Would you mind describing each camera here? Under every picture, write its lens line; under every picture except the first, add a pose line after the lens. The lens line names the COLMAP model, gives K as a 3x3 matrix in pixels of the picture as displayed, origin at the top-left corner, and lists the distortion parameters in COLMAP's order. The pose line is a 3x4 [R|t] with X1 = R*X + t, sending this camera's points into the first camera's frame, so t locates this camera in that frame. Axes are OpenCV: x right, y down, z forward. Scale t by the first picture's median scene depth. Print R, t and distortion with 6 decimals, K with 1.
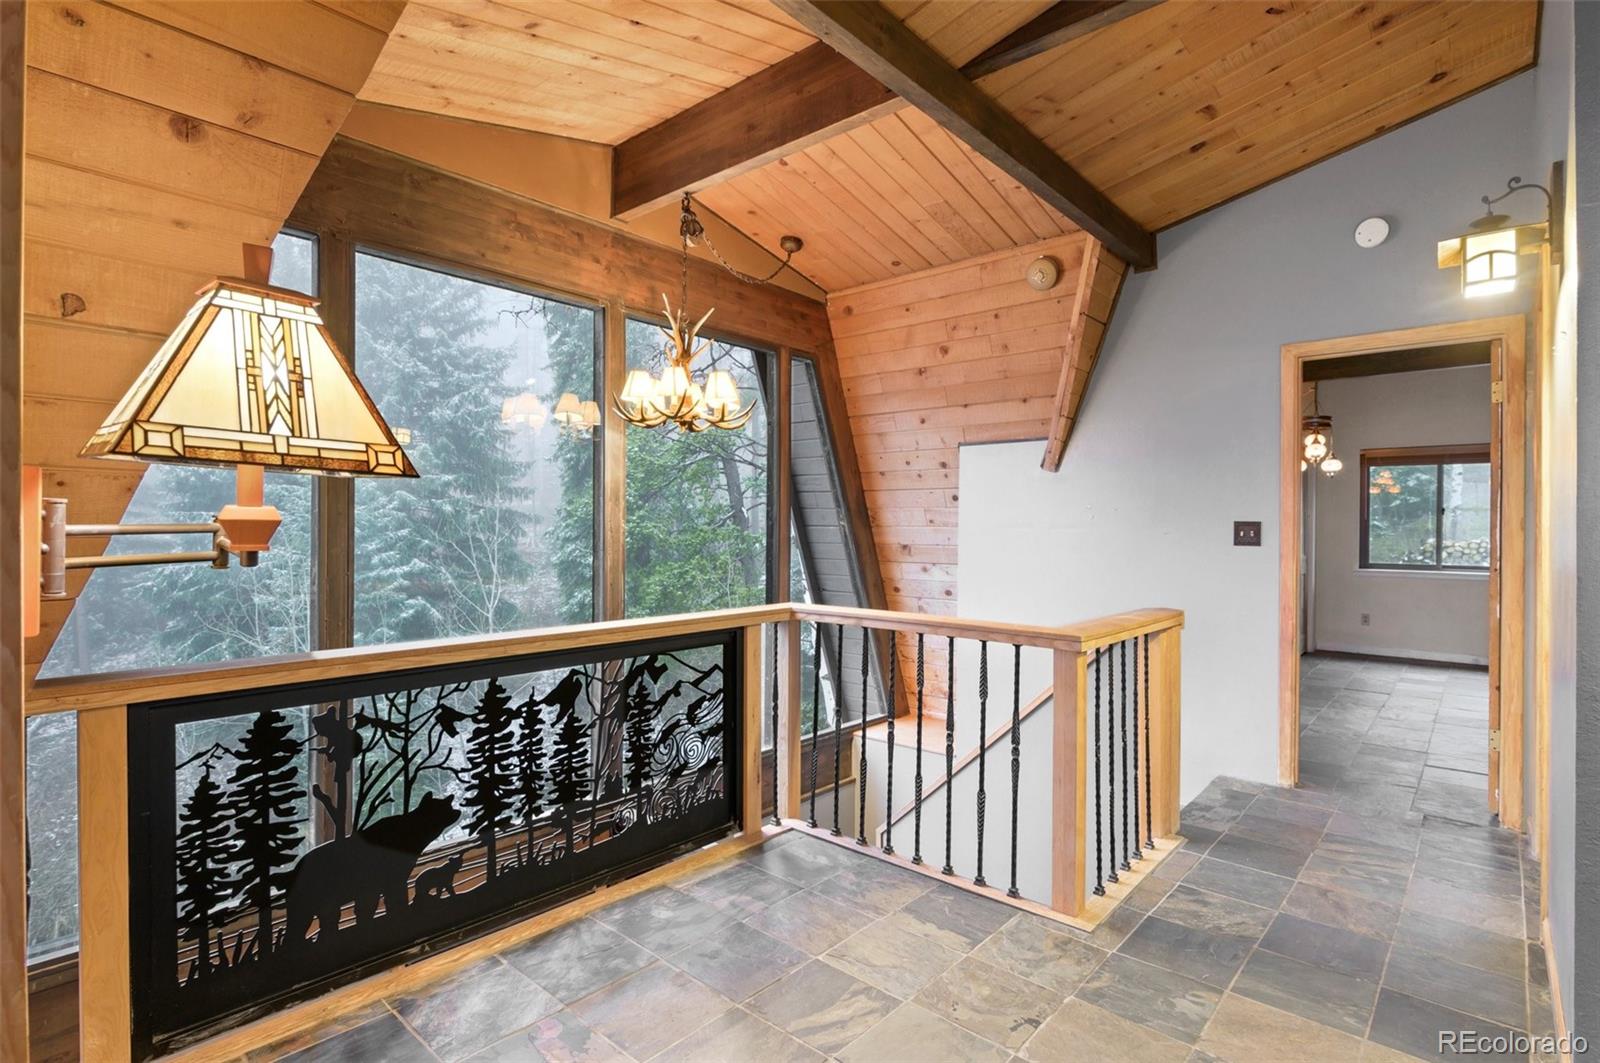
lens RADIAL K [[788.8, 0, 802.1], [0, 788.8, 534.3], [0, 0, 1]] dist [-0.014118, -0.001067]
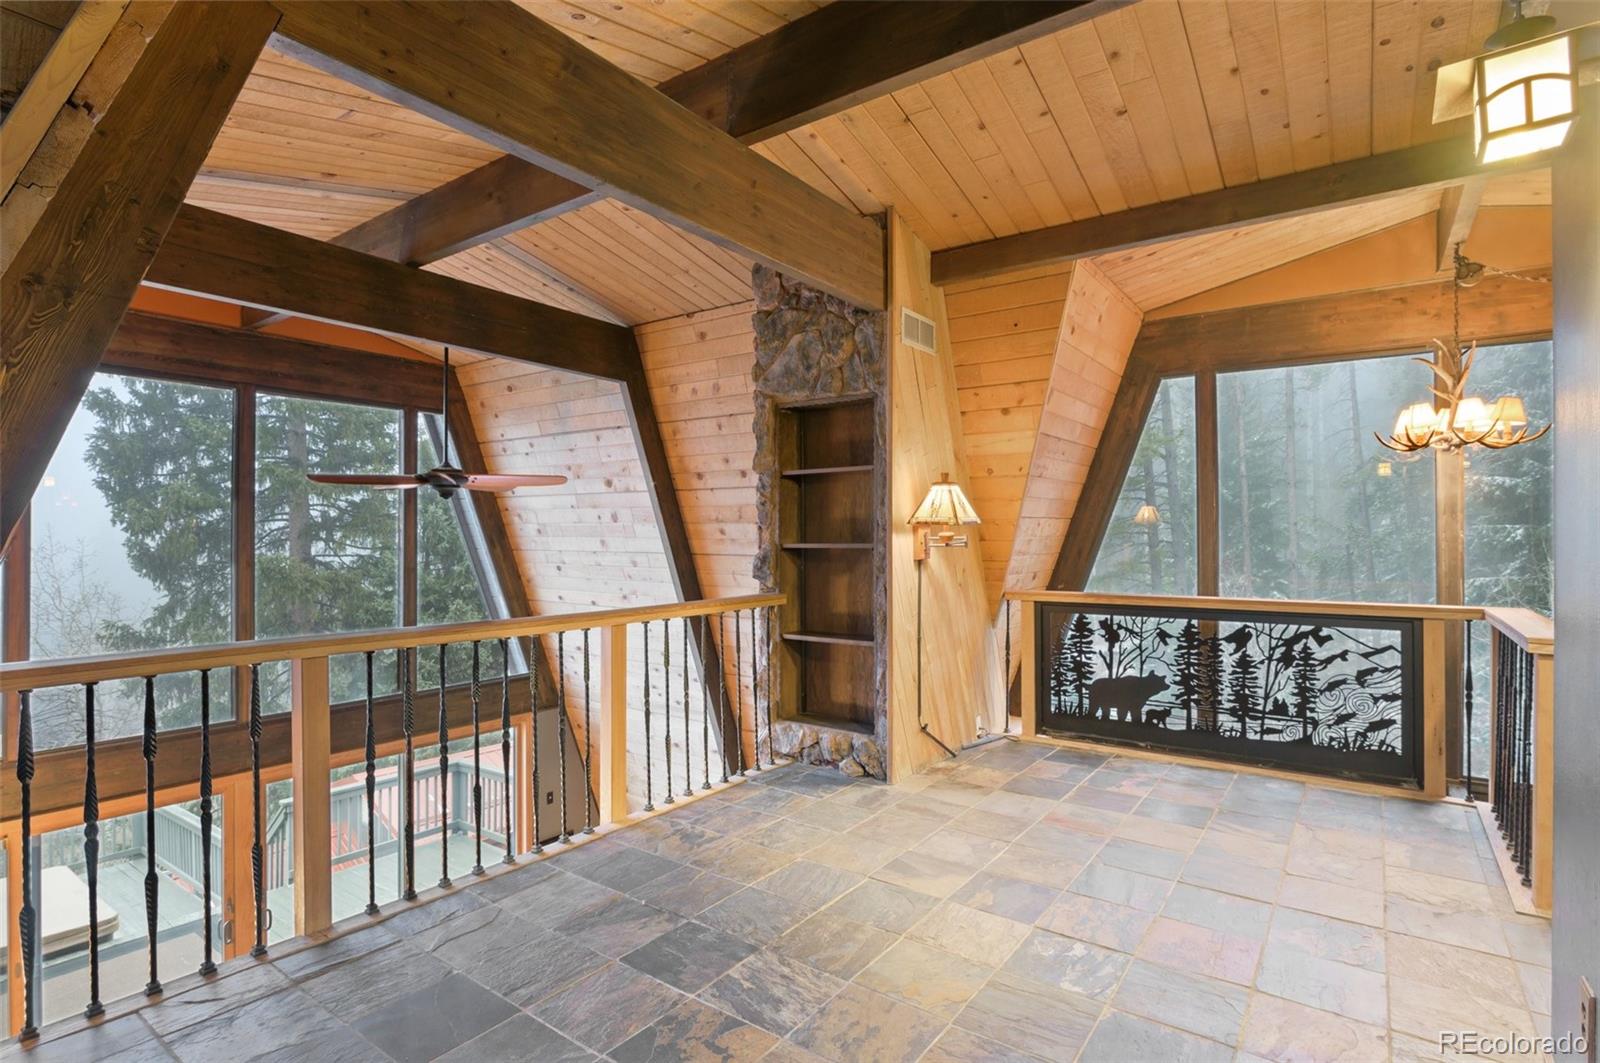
lens RADIAL K [[788.8, 0, 802.1], [0, 788.8, 534.3], [0, 0, 1]] dist [-0.014118, -0.001067]
pose [[0.104872, -0.006194, -0.994466, 1.246995], [-0.005383, 0.999962, -0.006796, 0.000811], [0.994471, 0.006066, 0.104835, -0.087312]]
